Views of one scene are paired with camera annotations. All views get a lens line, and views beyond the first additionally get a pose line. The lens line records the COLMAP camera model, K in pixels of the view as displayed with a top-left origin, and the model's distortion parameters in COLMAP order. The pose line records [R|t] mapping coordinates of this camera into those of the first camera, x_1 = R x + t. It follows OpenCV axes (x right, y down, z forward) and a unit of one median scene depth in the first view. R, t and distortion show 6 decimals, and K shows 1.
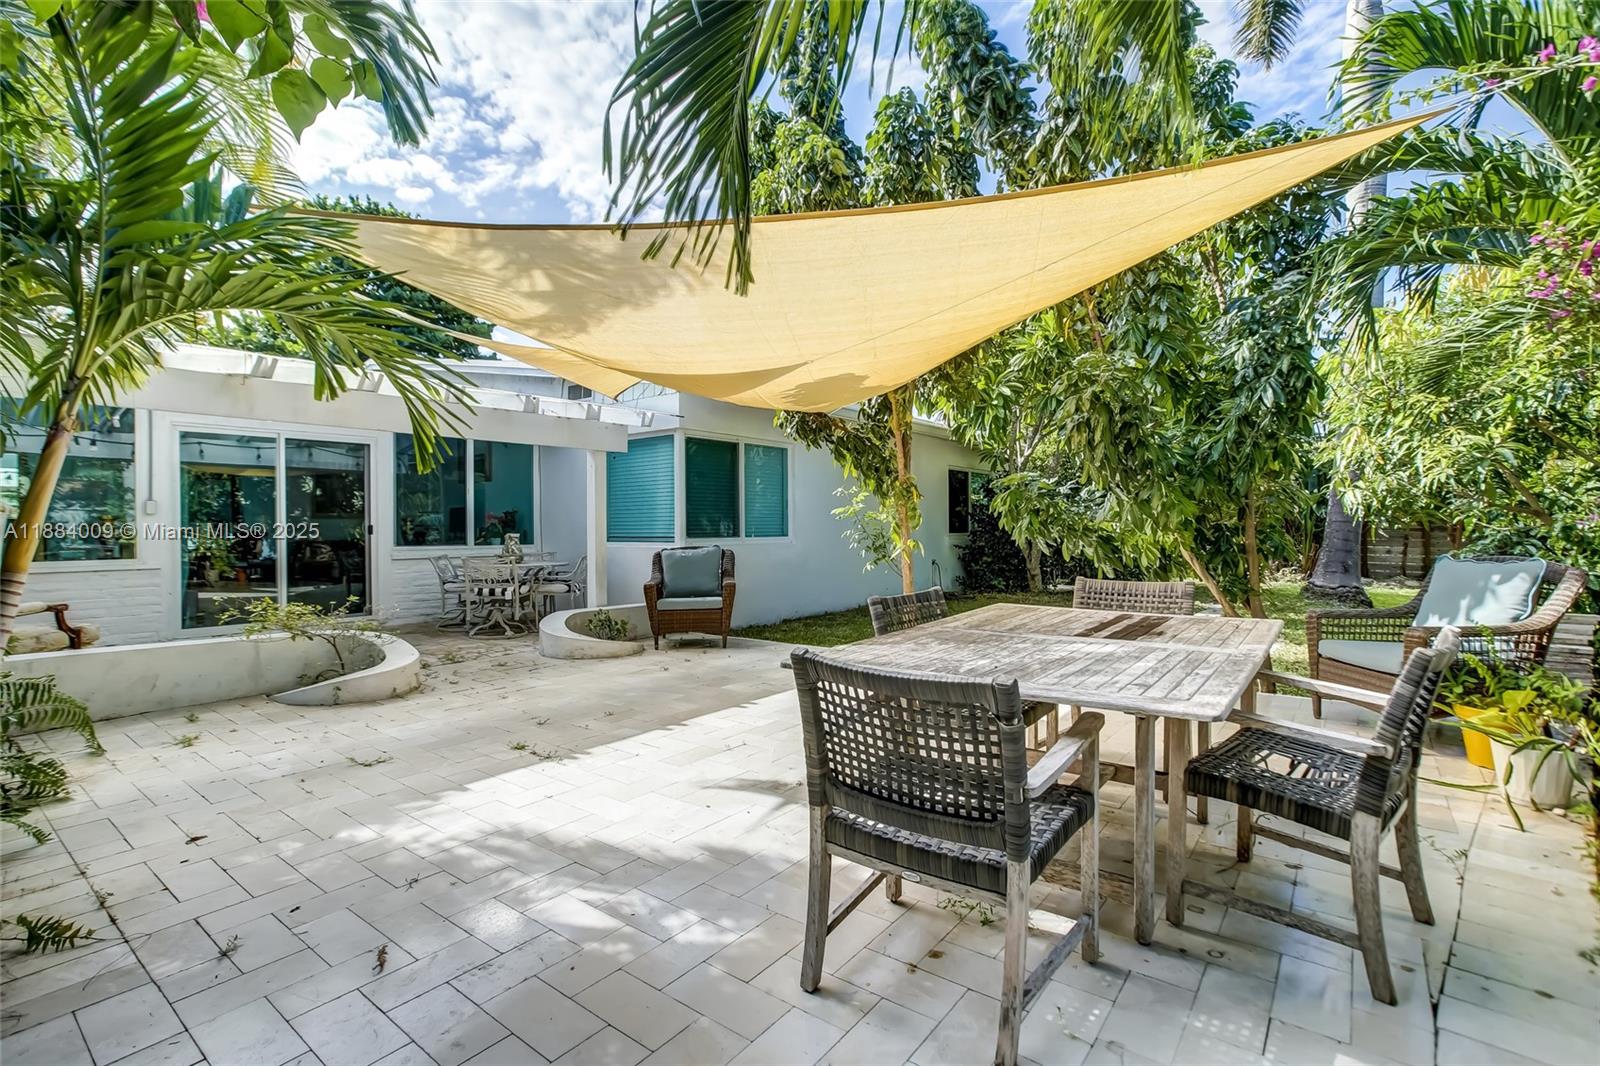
lens RADIAL K [[723.6, 0, 806.5], [0, 723.6, 532.4], [0, 0, 1]] dist [-0.008461, 0.001541]
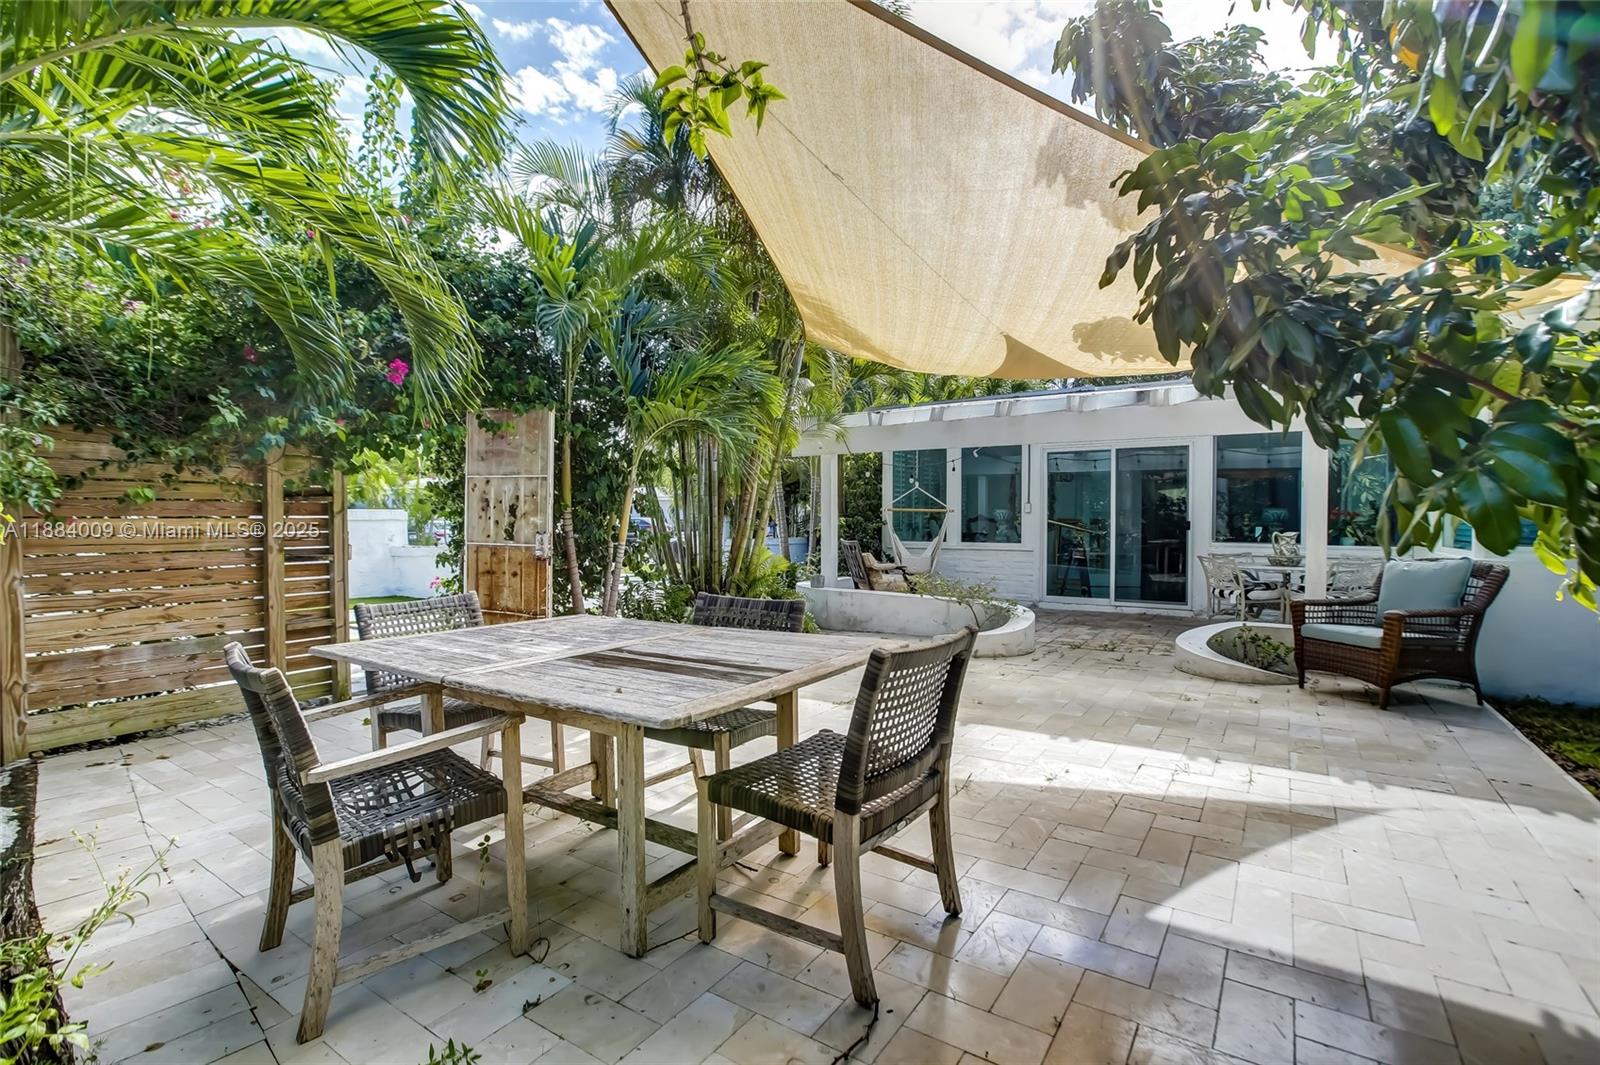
lens RADIAL K [[723.6, 0, 809.4], [0, 723.6, 531.5], [0, 0, 1]] dist [-0.008461, 0.001541]
pose [[0.060673, 0.014581, -0.998051, 0.935713], [-0.002431, 0.999892, 0.014460, -0.017104], [0.998155, 0.001549, 0.060701, 0.838320]]
